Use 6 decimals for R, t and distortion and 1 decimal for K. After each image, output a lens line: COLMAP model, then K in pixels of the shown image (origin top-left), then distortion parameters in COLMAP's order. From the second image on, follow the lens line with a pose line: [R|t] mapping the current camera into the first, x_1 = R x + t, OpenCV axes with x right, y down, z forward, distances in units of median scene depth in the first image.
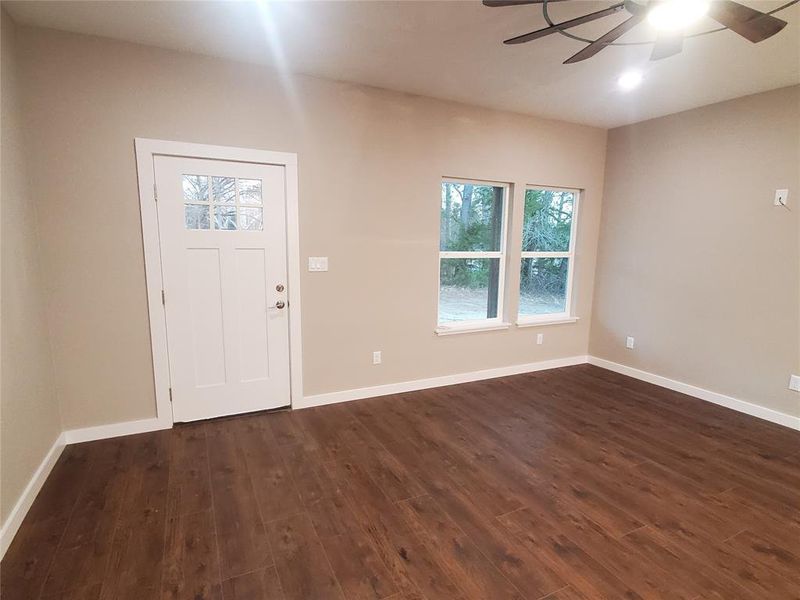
lens RADIAL K [[438.5, 0, 399.5], [0, 438.5, 305.6], [0, 0, 1]] dist [-0.001601, -0.004384]
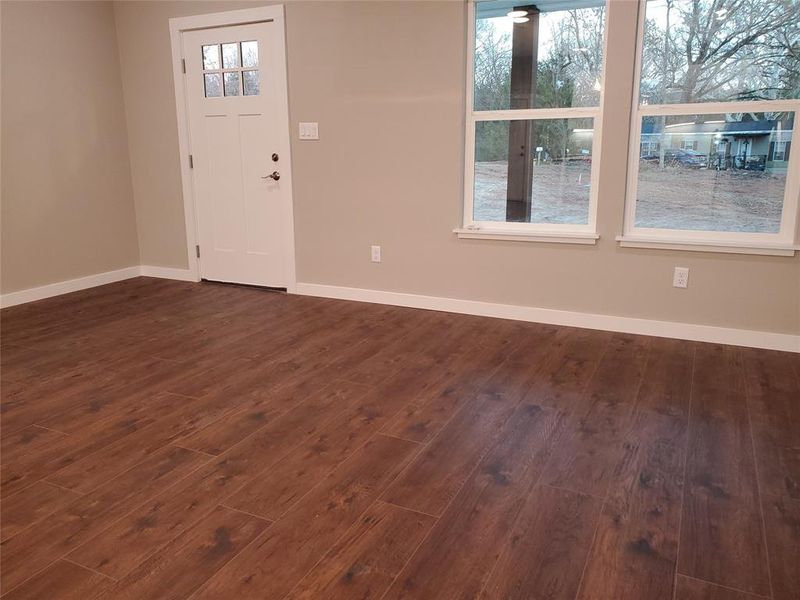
lens RADIAL K [[640.1, 0, 389.6], [0, 640.1, 281.5], [0, 0, 1]] dist [0.010848, 0.001587]
pose [[0.594706, 0.148479, -0.790113, 1.039650], [-0.104098, 0.988745, 0.107453, 0.051720], [0.797176, 0.018346, 0.603469, 0.399623]]
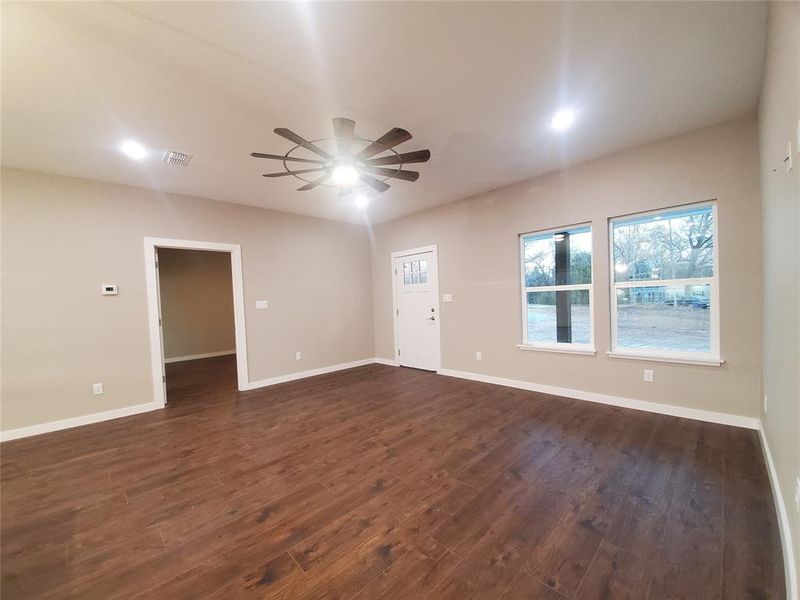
lens RADIAL K [[320.8, 0, 400.1], [0, 320.8, 307.5], [0, 0, 1]] dist [-0.013914, -0.002114]
pose [[0.297814, -0.005558, -0.954608, 1.162658], [-0.105754, 0.993636, -0.038778, 0.022375], [0.948748, 0.112502, 0.295331, 0.439686]]
